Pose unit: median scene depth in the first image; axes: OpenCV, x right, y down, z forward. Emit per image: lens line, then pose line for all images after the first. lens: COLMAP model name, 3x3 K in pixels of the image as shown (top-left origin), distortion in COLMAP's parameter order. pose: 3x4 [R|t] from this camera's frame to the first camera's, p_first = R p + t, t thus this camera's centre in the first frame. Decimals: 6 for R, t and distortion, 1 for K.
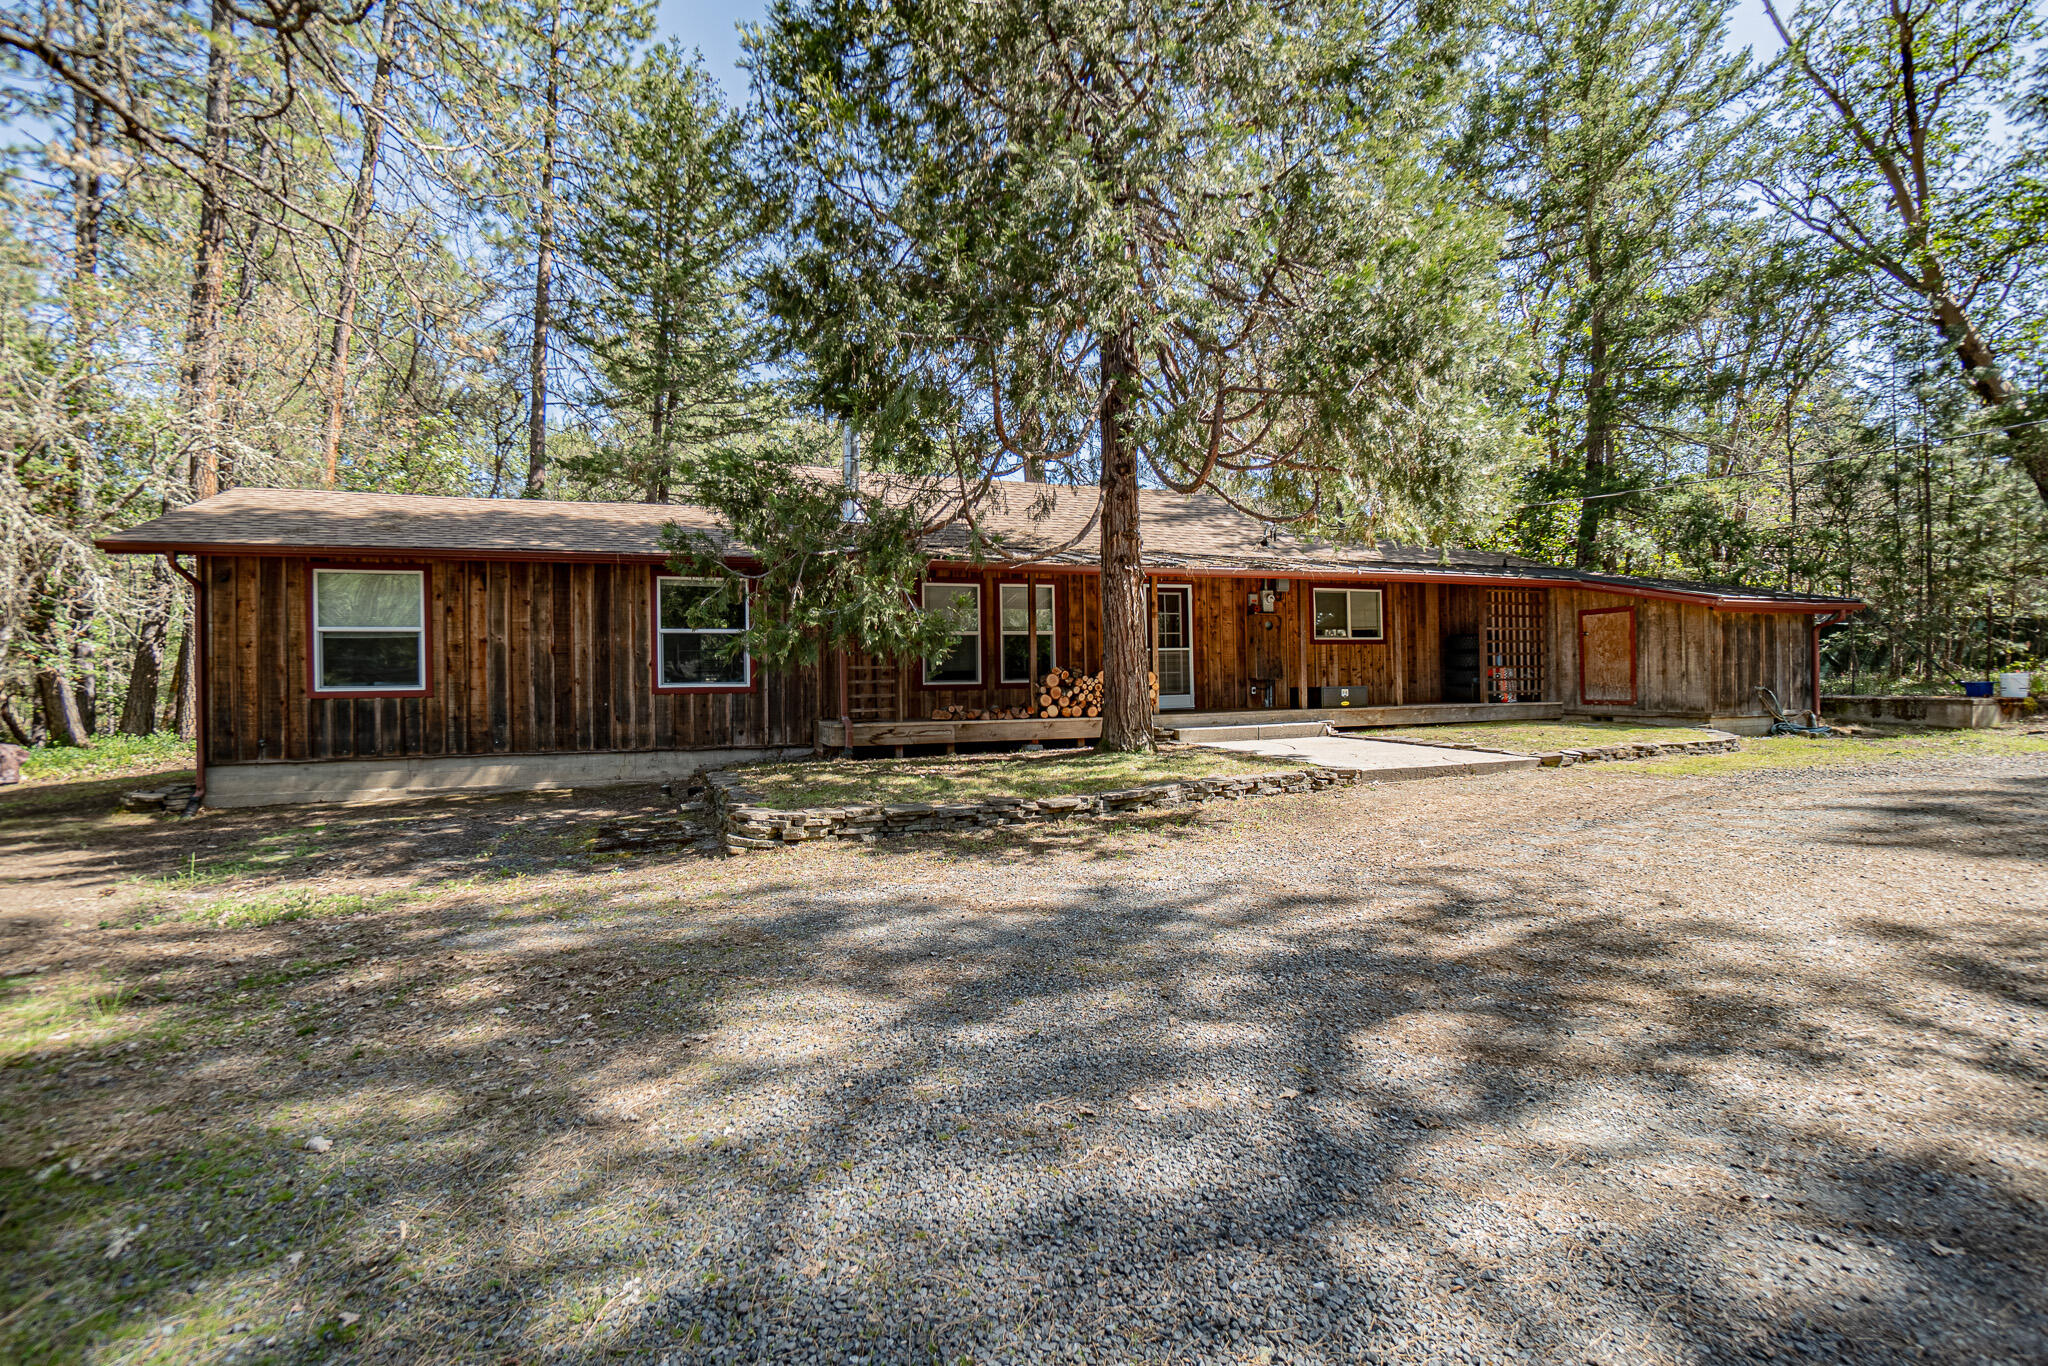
lens RADIAL K [[860.6, 0, 1009.9], [0, 860.6, 663.5], [0, 0, 1]] dist [-0.032697, 0.003977]
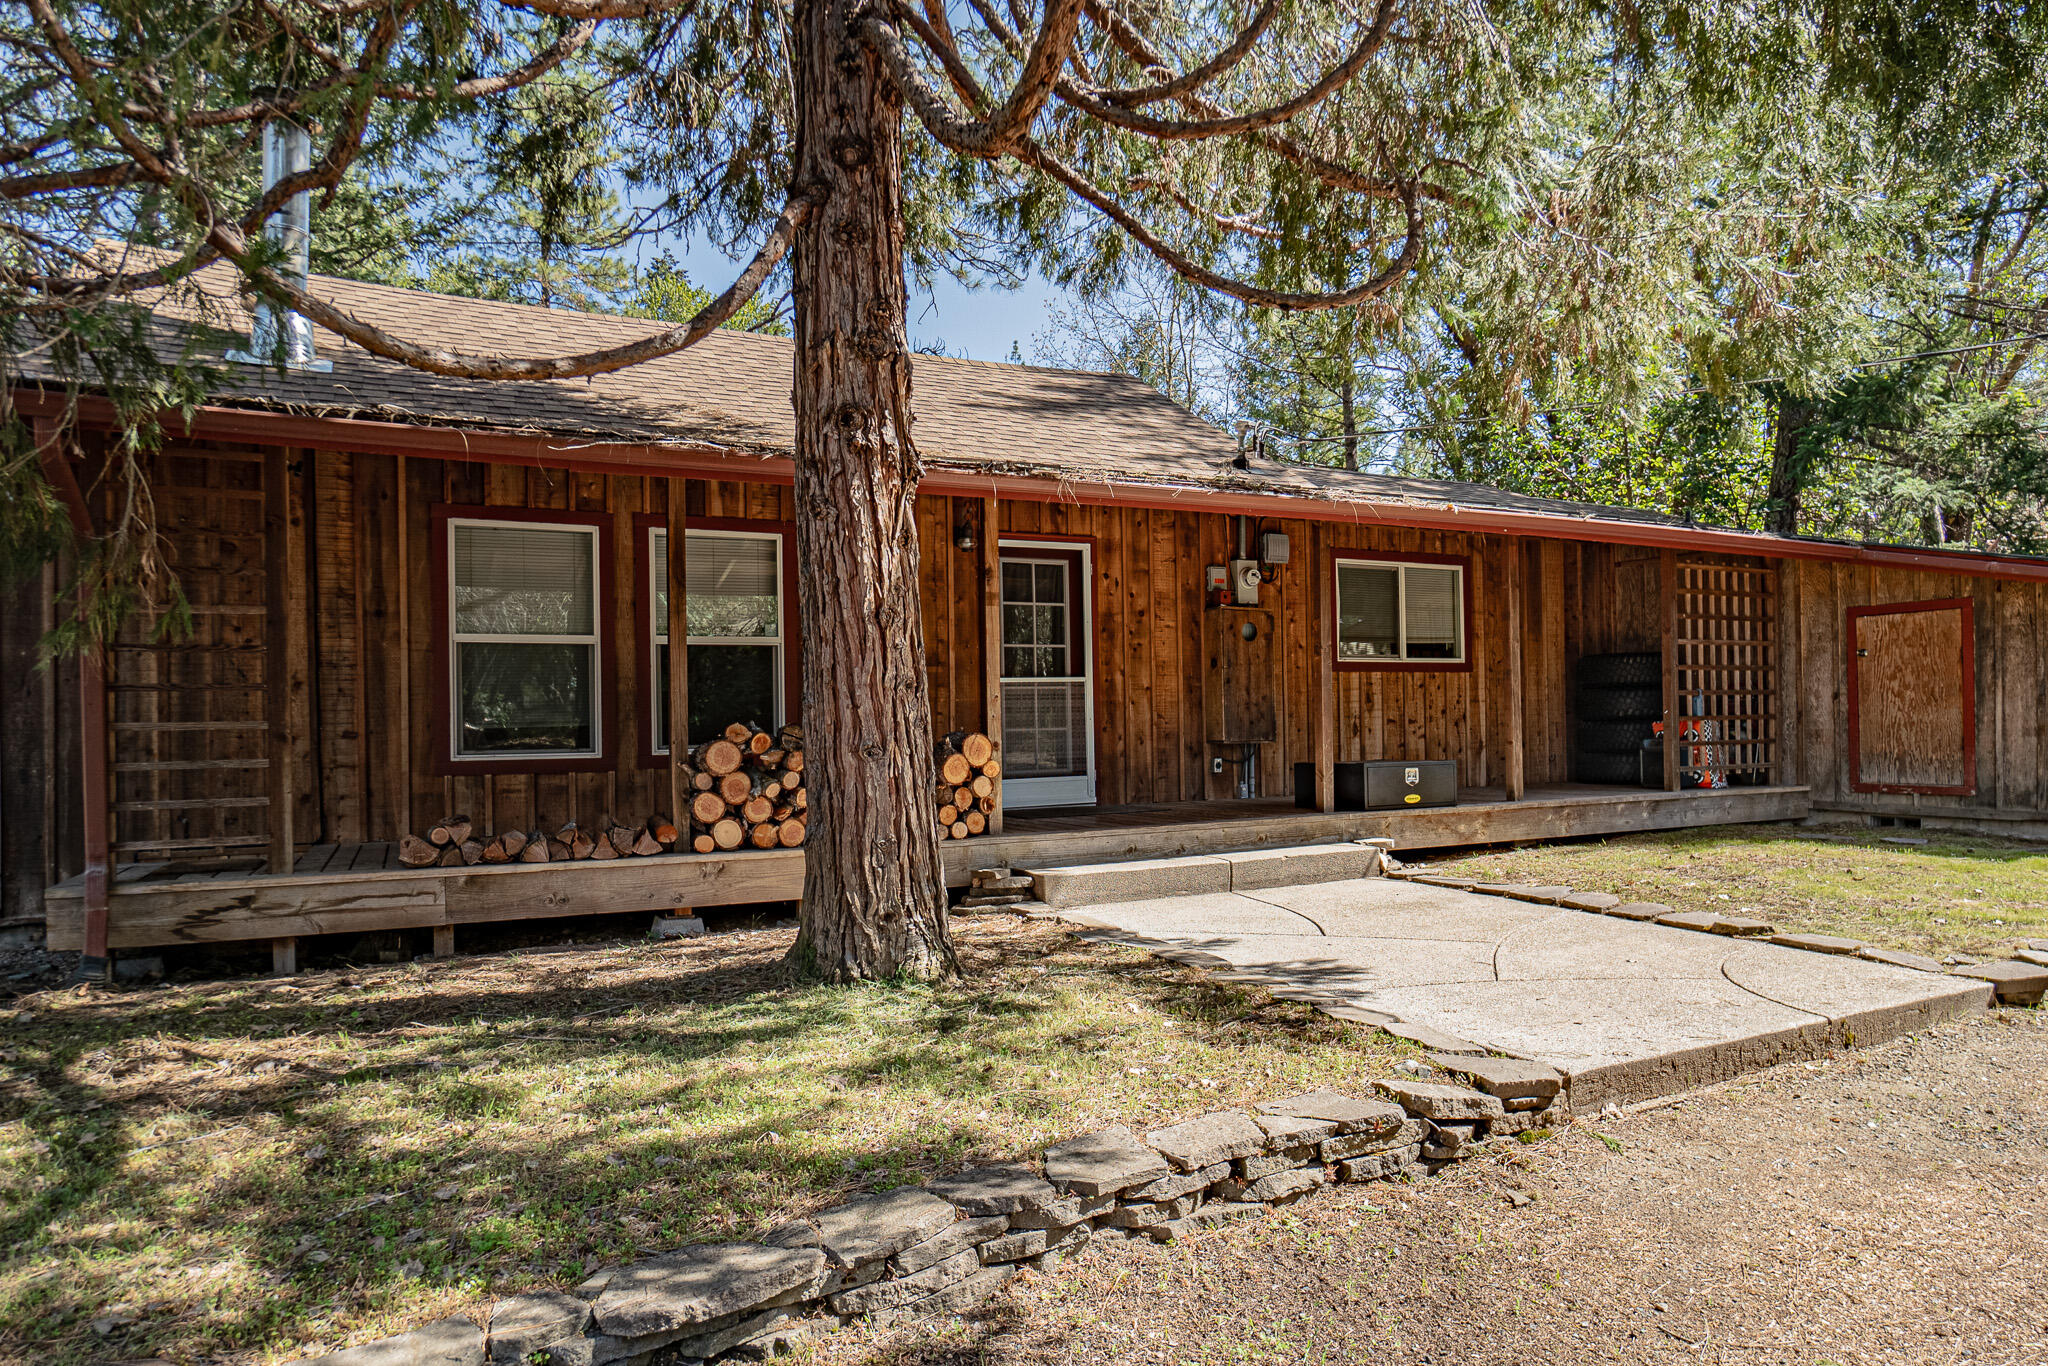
lens RADIAL K [[1191.7, 0, 1014.8], [0, 1191.7, 698.8], [0, 0, 1]] dist [-0.022410, 0.002313]
pose [[0.993594, 0.003309, 0.112962, 0.132073], [-0.003308, 0.999995, -0.000202, -0.008482], [-0.112962, -0.000173, 0.993599, 0.484118]]
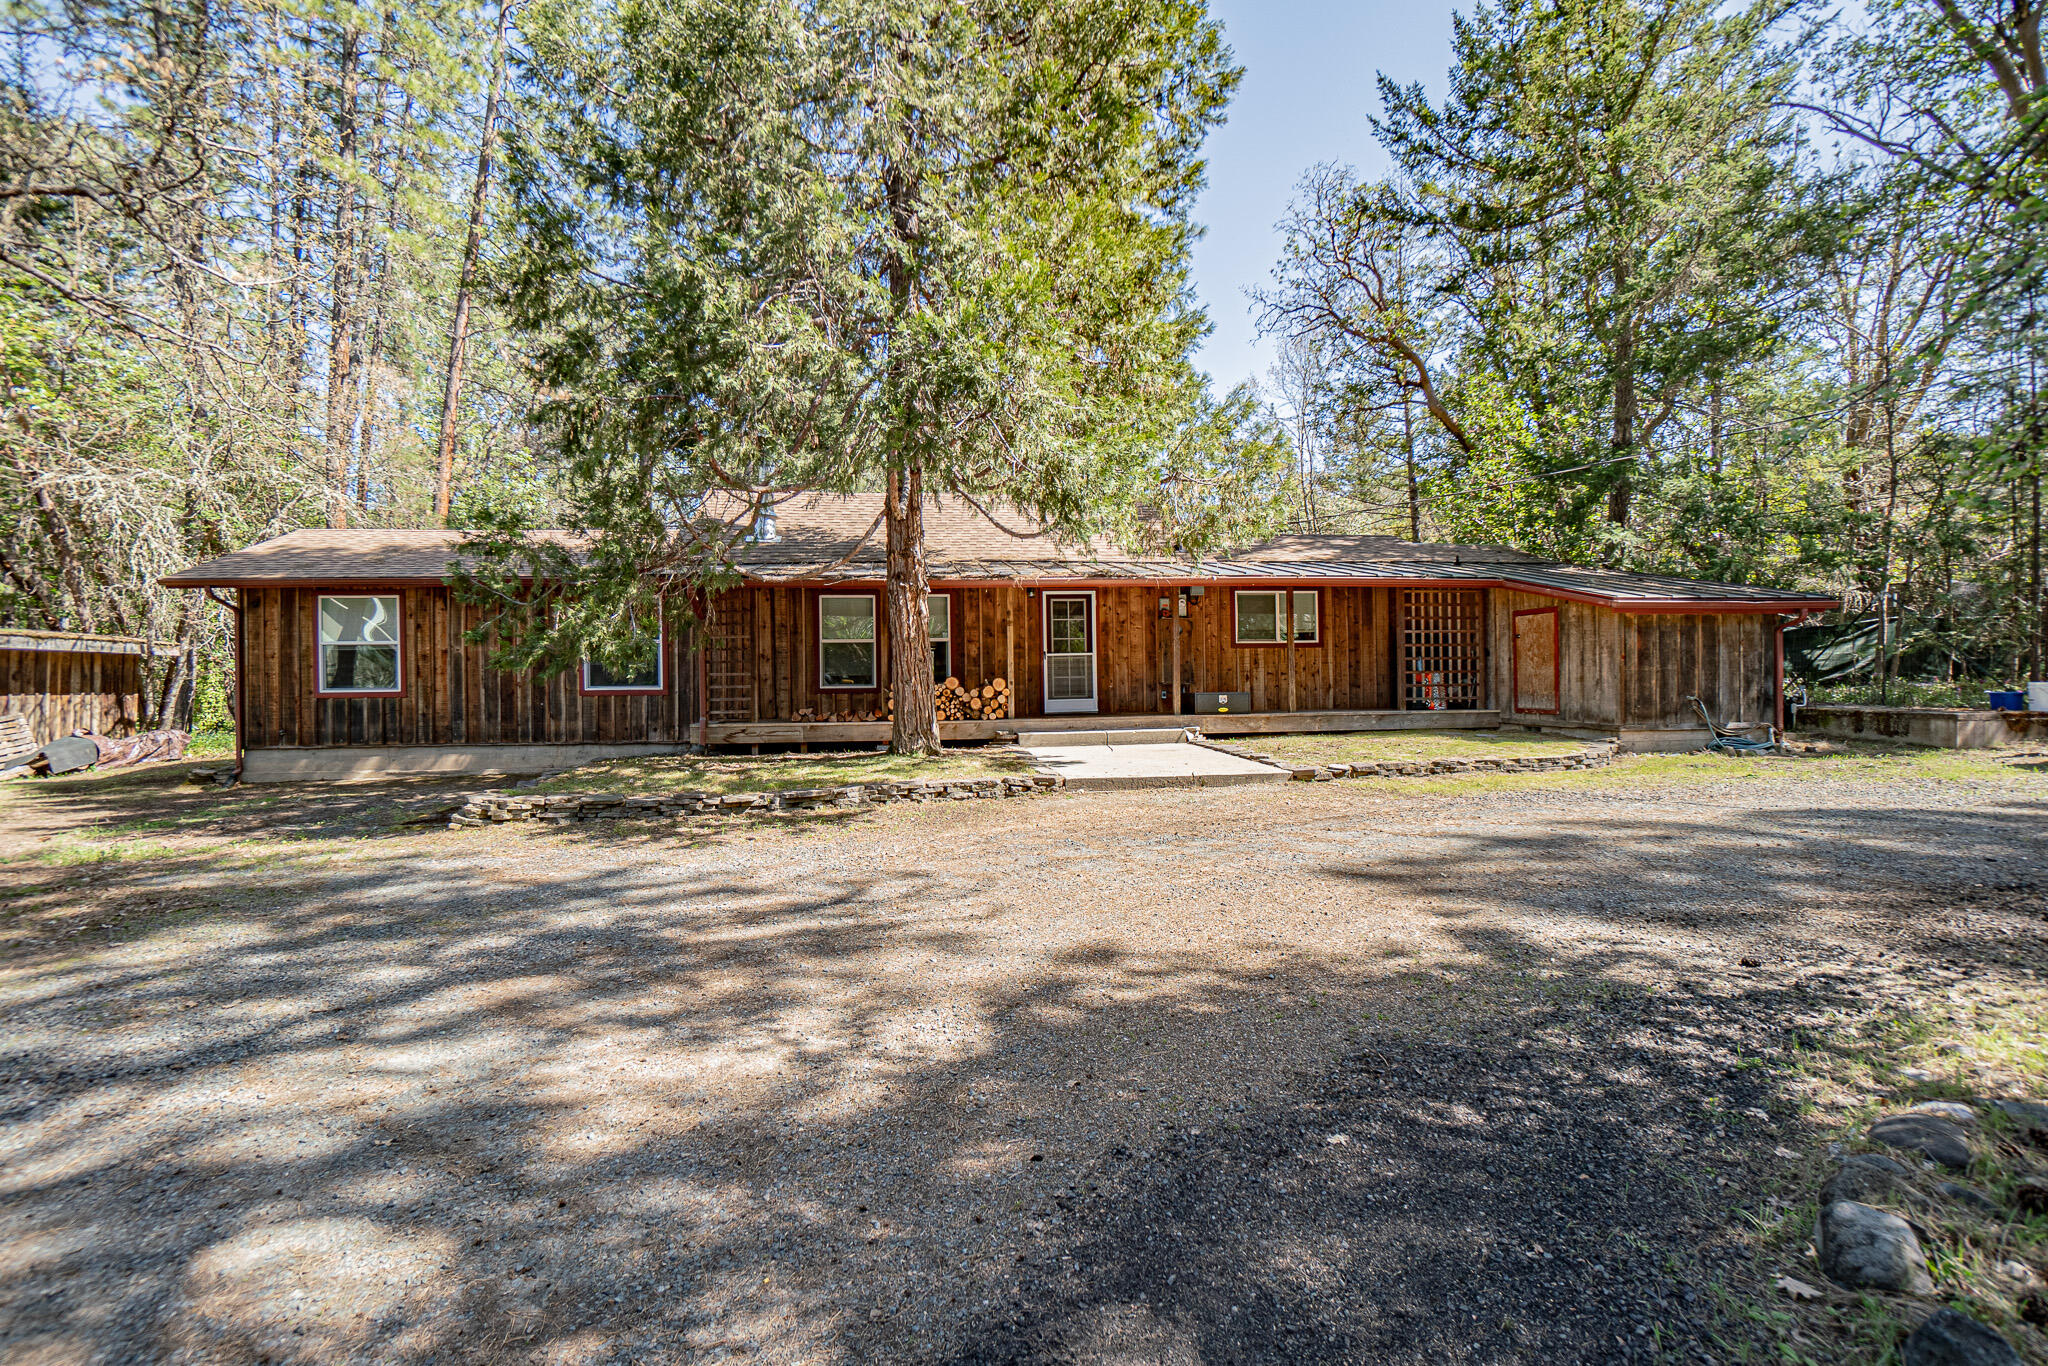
lens RADIAL K [[860.6, 0, 1021.3], [0, 860.6, 660.6], [0, 0, 1]] dist [-0.032697, 0.003977]
pose [[0.977325, -0.001192, -0.211740, 0.468865], [0.001612, 0.999997, 0.001814, -0.015467], [0.211737, -0.002114, 0.977324, -0.018040]]
